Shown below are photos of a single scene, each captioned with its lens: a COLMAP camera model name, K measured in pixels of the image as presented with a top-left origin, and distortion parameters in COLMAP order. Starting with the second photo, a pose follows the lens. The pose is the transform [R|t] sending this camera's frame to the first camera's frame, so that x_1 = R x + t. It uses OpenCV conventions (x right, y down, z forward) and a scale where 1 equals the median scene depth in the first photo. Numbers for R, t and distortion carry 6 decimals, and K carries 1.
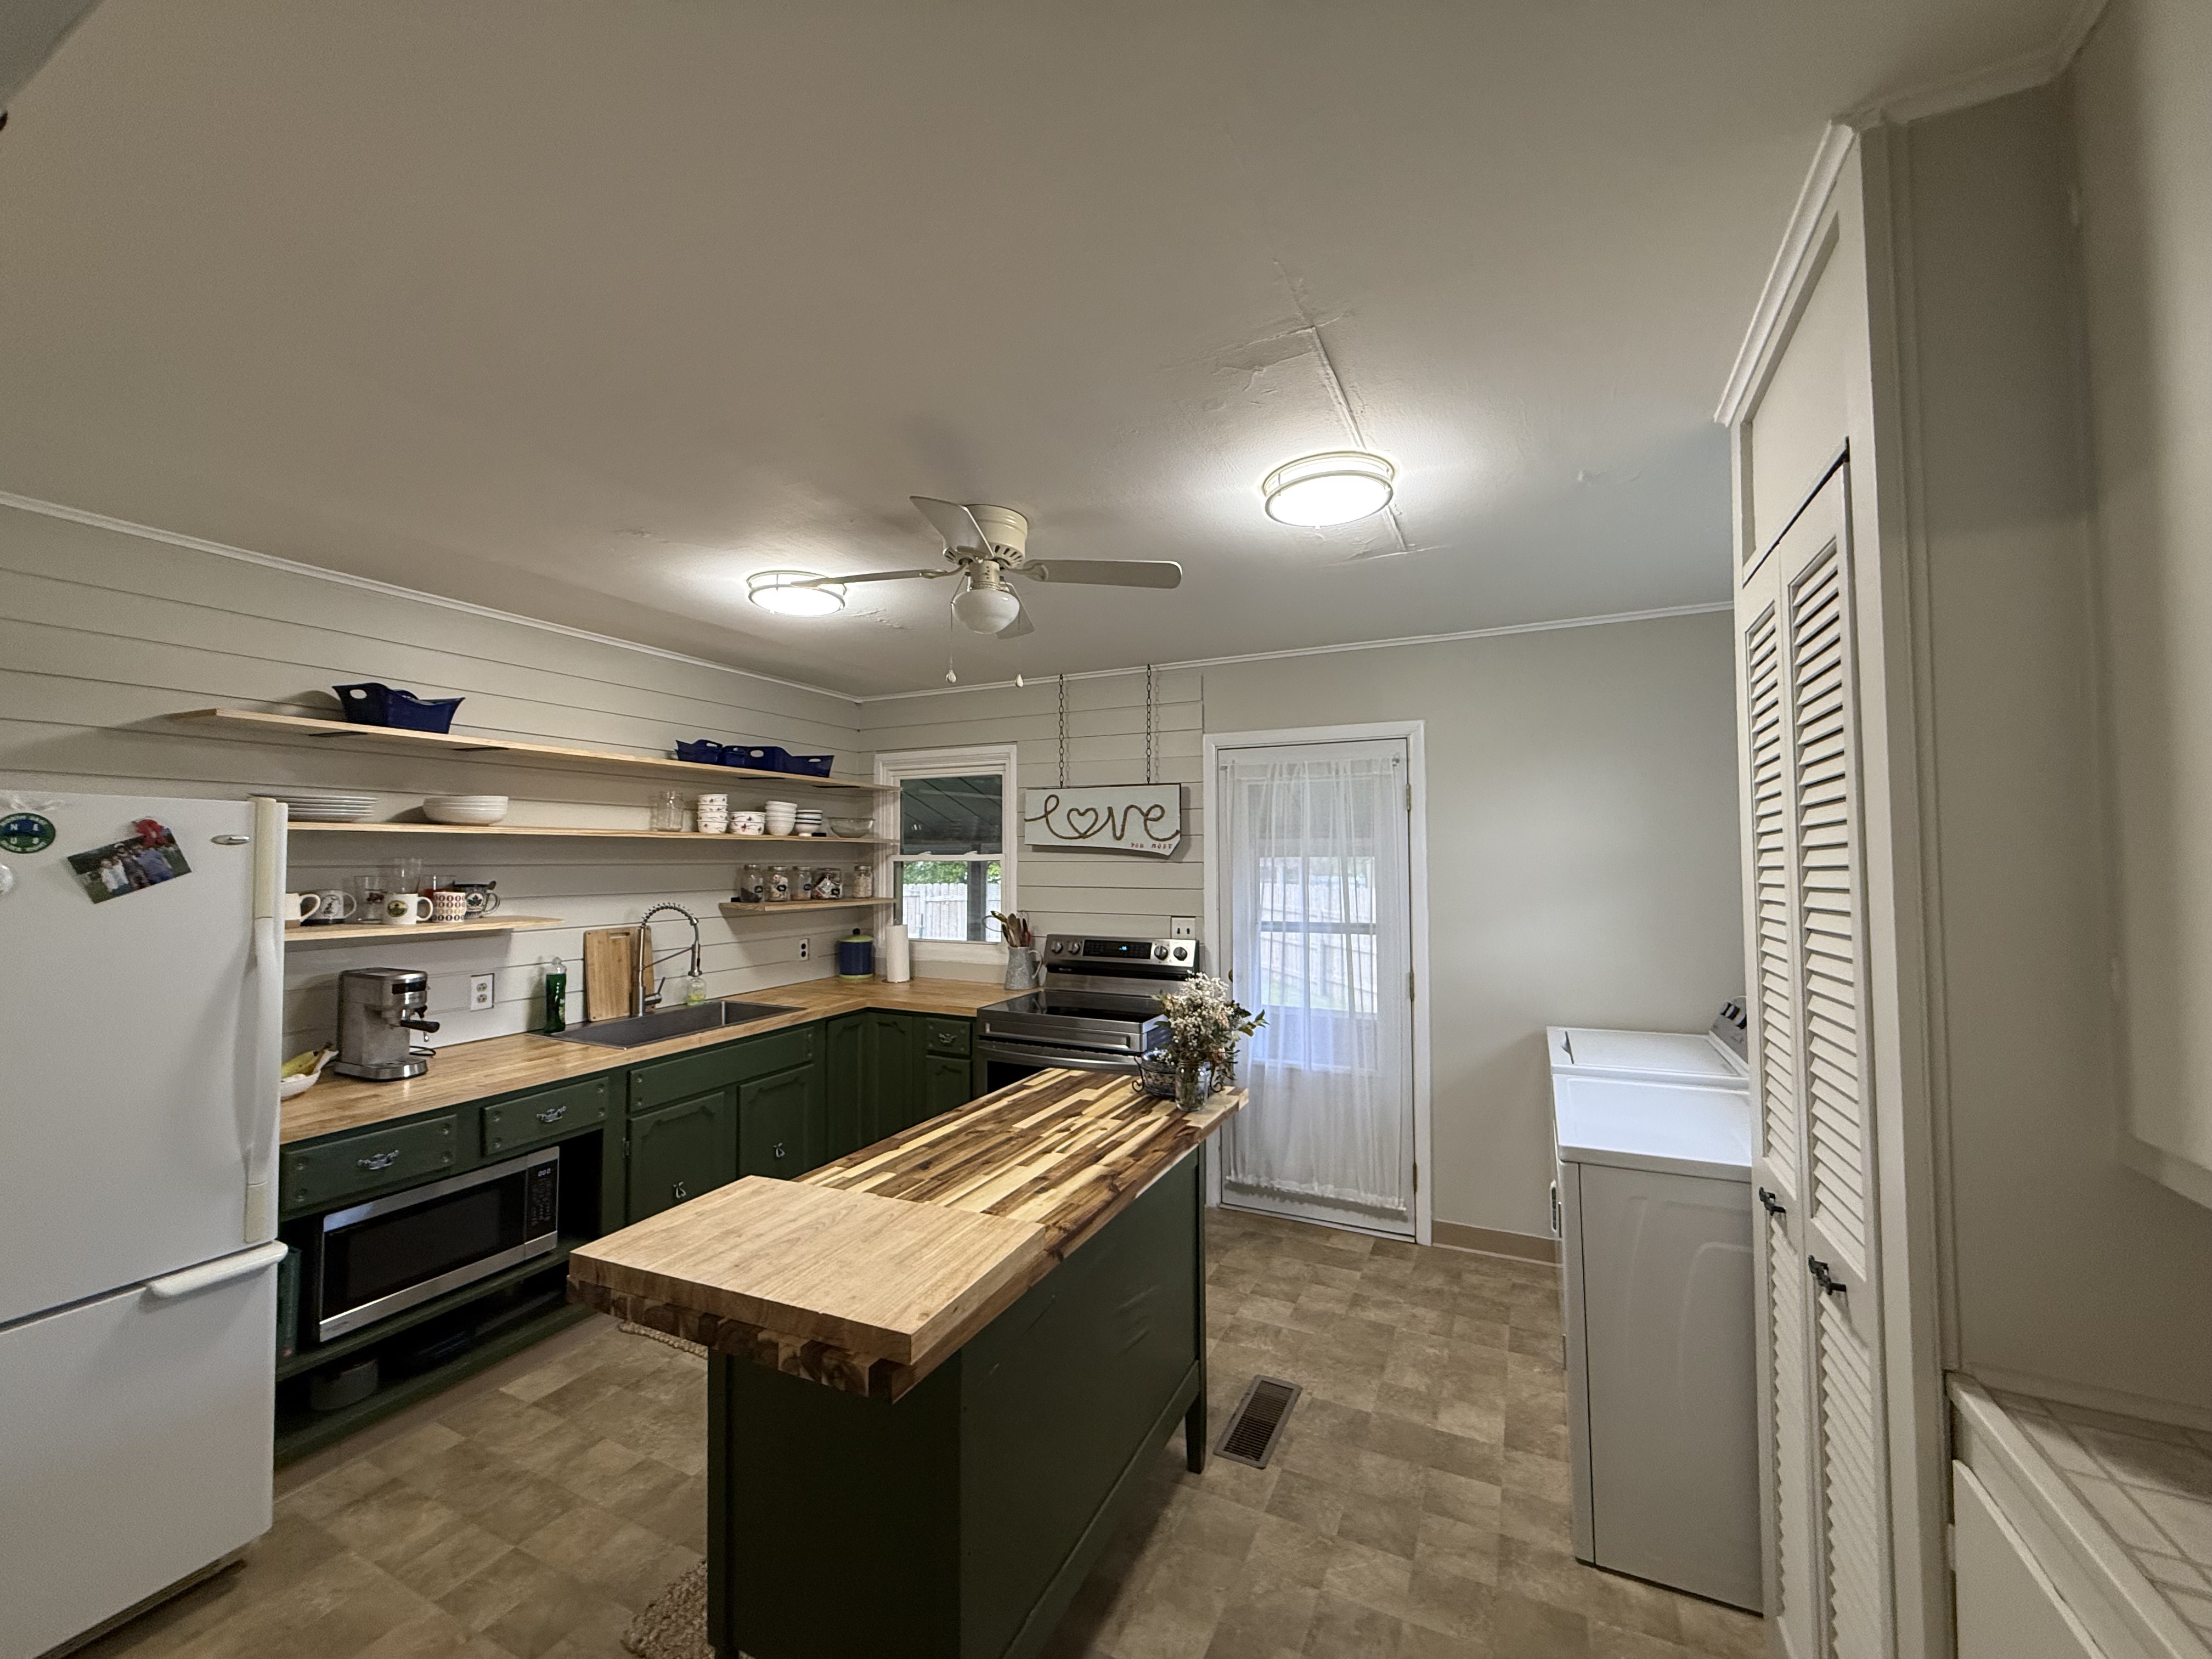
lens RADIAL K [[881.1, 0, 1097.6], [0, 881.1, 829.5], [0, 0, 1]] dist [0.001236, 0.000072]
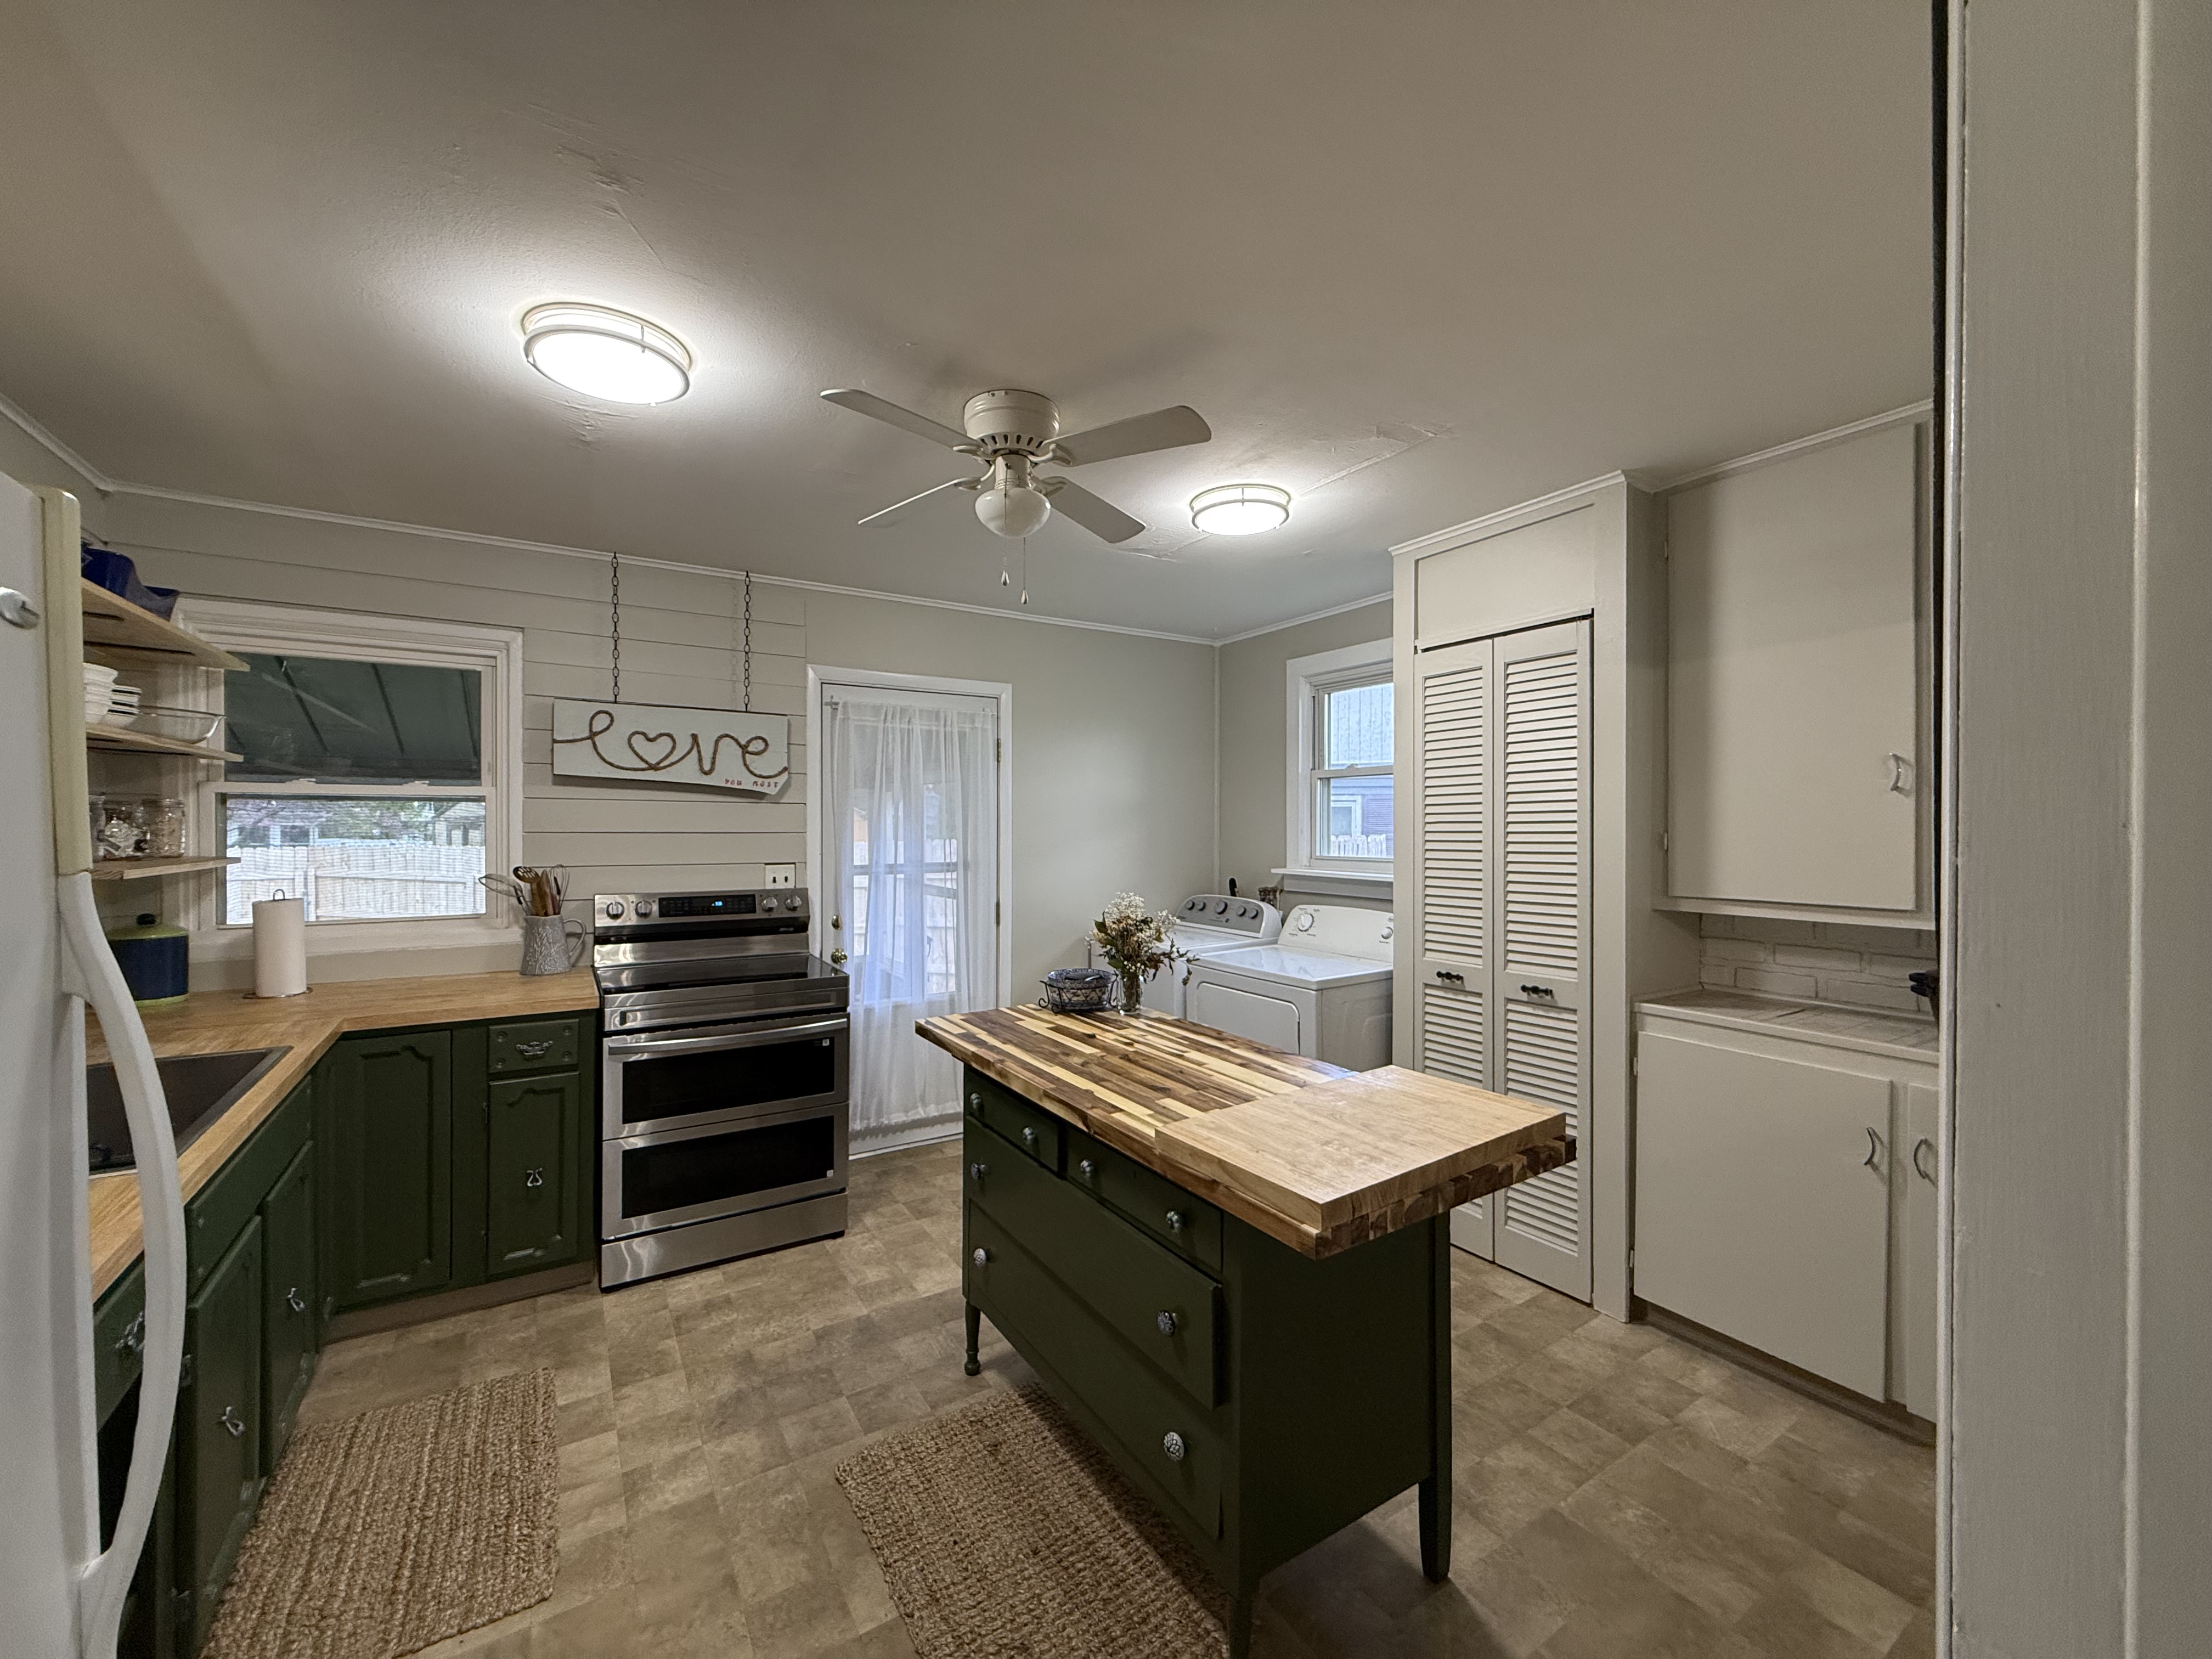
lens RADIAL K [[881.1, 0, 1097.6], [0, 881.1, 829.5], [0, 0, 1]] dist [0.001236, 0.000072]
pose [[0.525813, -0.001459, 0.850599, -0.532974], [-0.035924, 0.999068, 0.023920, 0.033118], [-0.849841, -0.043135, 0.525271, 0.269302]]
